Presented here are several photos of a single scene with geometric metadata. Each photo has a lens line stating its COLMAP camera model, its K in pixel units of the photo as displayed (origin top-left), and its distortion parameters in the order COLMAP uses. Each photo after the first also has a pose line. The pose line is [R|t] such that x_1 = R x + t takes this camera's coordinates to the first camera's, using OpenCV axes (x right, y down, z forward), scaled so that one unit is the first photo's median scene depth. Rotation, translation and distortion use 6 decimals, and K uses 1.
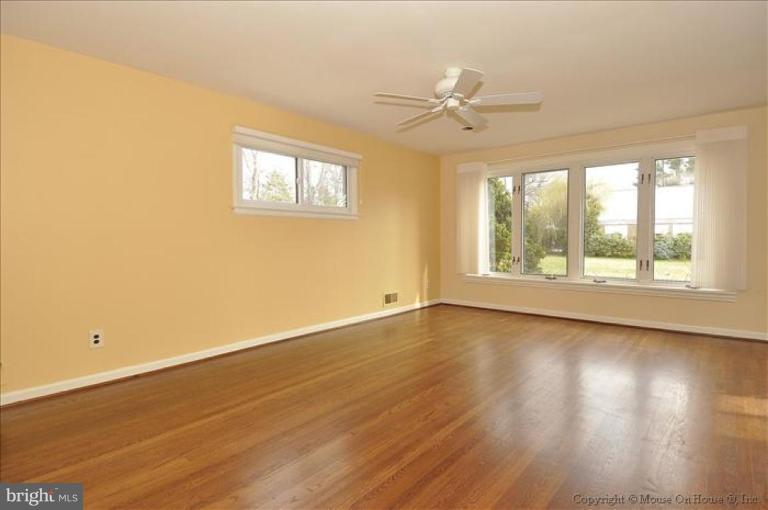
lens RADIAL K [[418.5, 0, 384.0], [0, 418.5, 255.0], [0, 0, 1]] dist [0.038062, -0.000372]
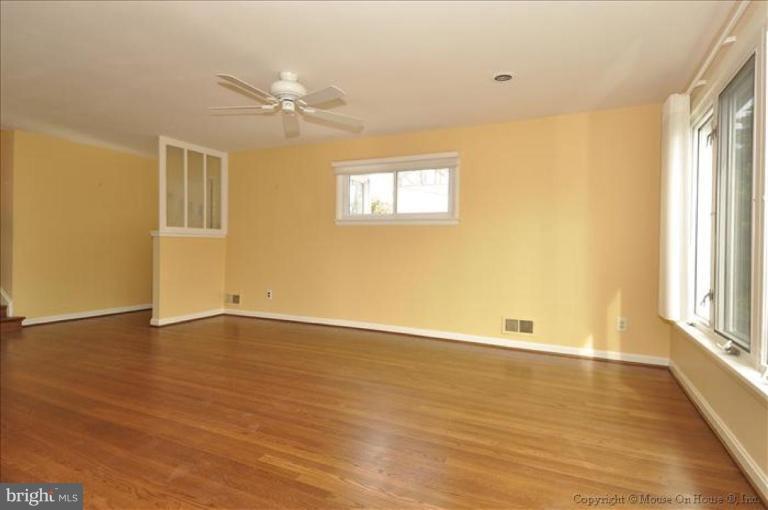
lens RADIAL K [[418.5, 0, 384.0], [0, 418.5, 255.0], [0, 0, 1]] dist [0.038062, -0.000372]
pose [[0.210519, 0.024489, -0.977283, 0.777959], [-0.057352, 0.998274, 0.012660, -0.021889], [0.975906, 0.053384, 0.211560, 0.661764]]
